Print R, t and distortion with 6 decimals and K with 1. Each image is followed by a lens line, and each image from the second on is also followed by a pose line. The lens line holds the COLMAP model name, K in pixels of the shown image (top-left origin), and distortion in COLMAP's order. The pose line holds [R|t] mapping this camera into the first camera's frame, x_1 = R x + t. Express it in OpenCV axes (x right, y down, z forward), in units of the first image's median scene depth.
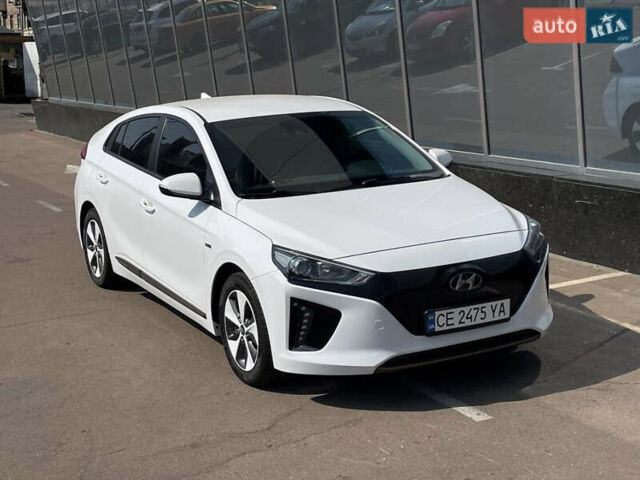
lens RADIAL K [[1023.7, 0, 320.0], [0, 1023.7, 240.0], [0, 0, 1]] dist [0.145255, -0.041519]
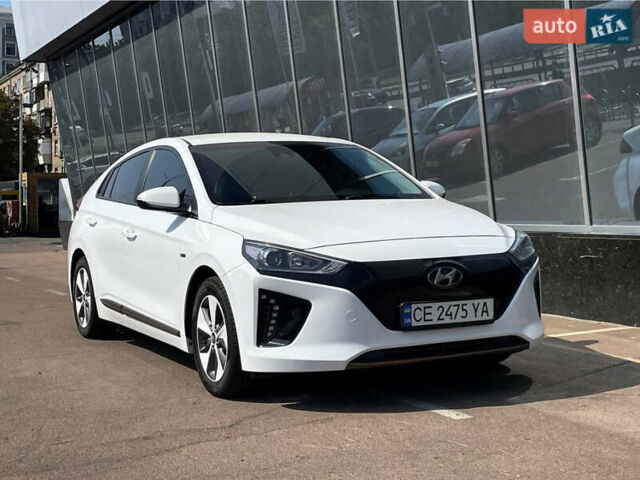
lens RADIAL K [[1023.7, 0, 320.0], [0, 1023.7, 240.0], [0, 0, 1]] dist [0.145255, -0.041519]
pose [[0.999314, 0.008922, -0.035955, 0.056322], [-0.014381, 0.987880, -0.154553, 0.144239], [0.034140, 0.154964, 0.987330, 0.054155]]
